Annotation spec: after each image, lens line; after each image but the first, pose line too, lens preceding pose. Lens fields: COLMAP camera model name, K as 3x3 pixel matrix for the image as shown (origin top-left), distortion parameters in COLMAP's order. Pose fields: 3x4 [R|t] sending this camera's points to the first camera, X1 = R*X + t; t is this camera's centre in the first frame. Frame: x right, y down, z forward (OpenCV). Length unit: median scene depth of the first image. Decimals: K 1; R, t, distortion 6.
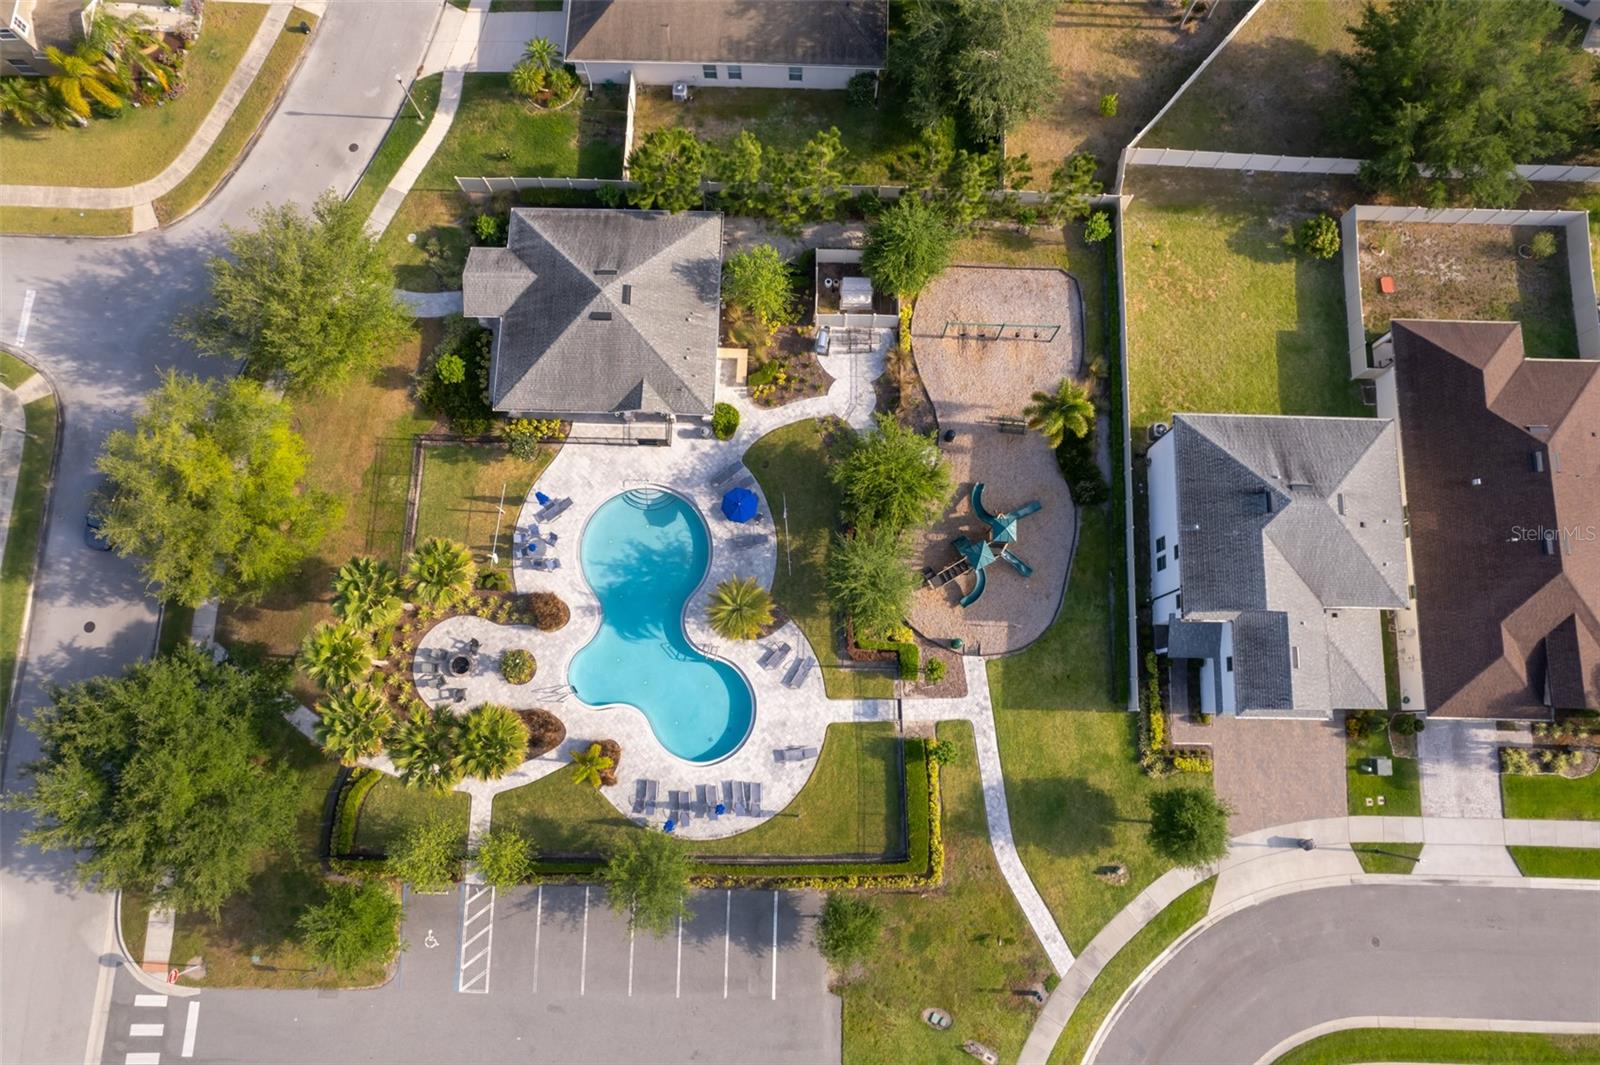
lens RADIAL K [[1034.6, 0, 804.5], [0, 1034.6, 536.0], [0, 0, 1]] dist [-0.097118, 0.092688]
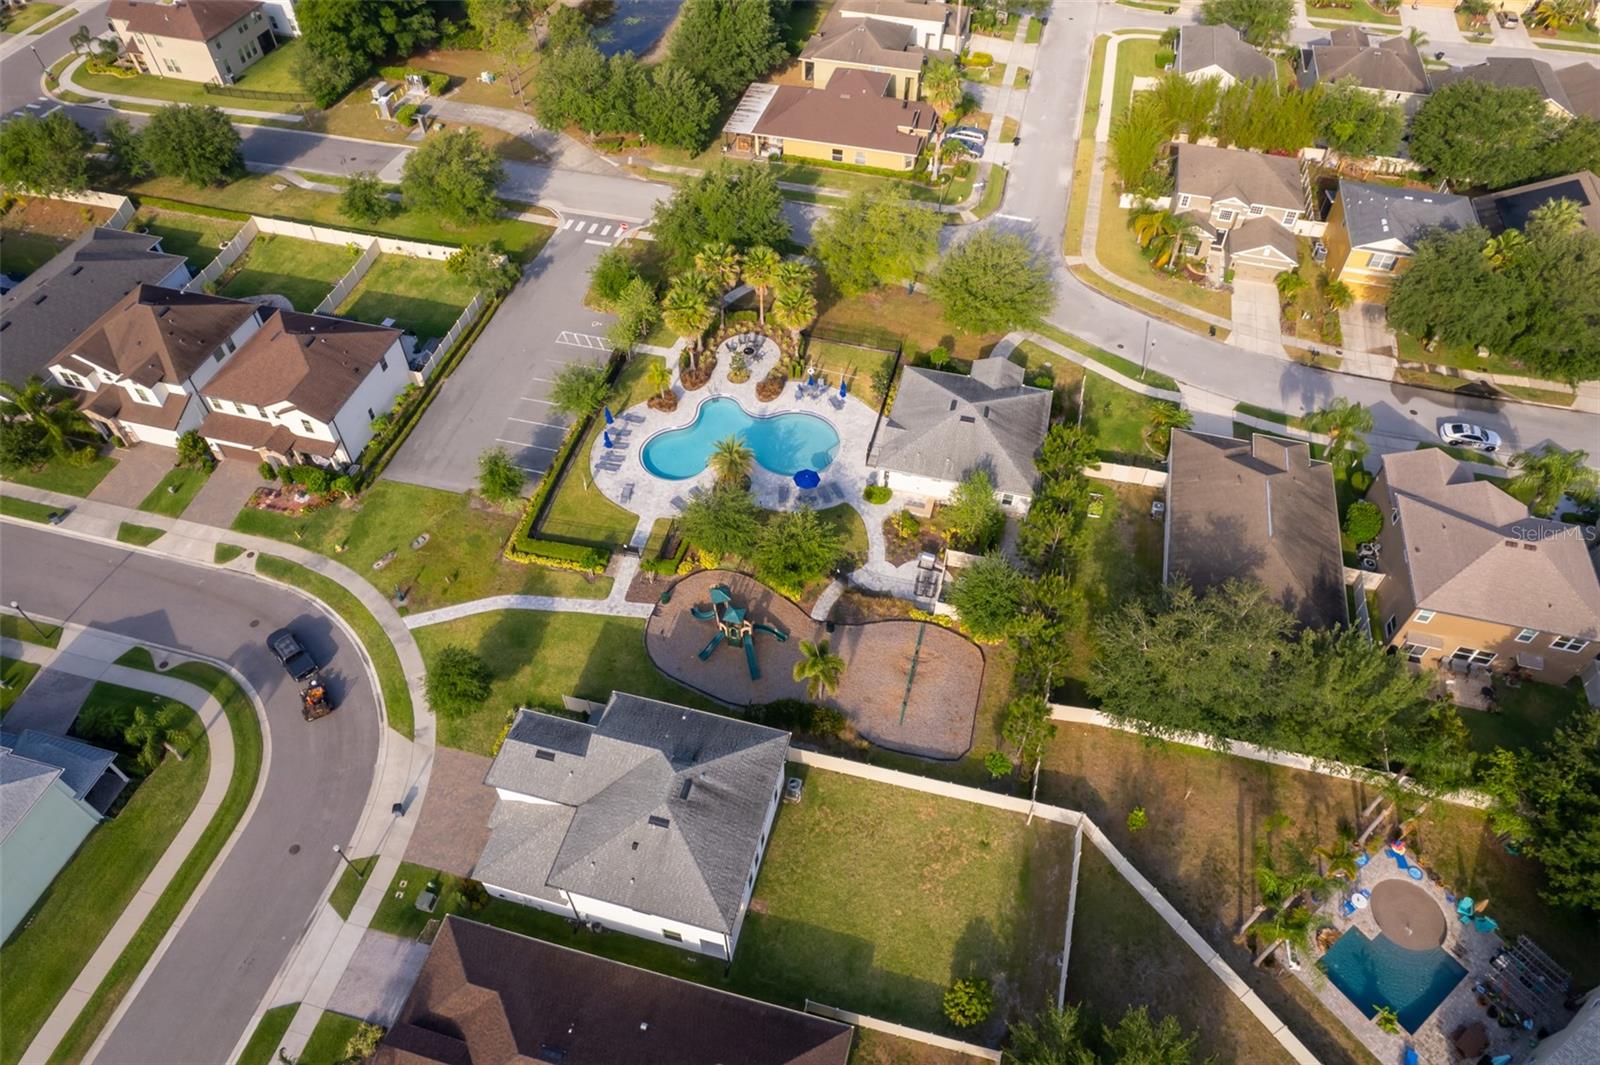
lens RADIAL K [[1034.6, 0, 804.5], [0, 1034.6, 536.0], [0, 0, 1]] dist [-0.097118, 0.092688]
pose [[-0.225808, 0.732815, -0.641867, 0.878551], [-0.957887, -0.047051, 0.283264, -0.421450], [0.177380, 0.678800, 0.712578, 0.072380]]
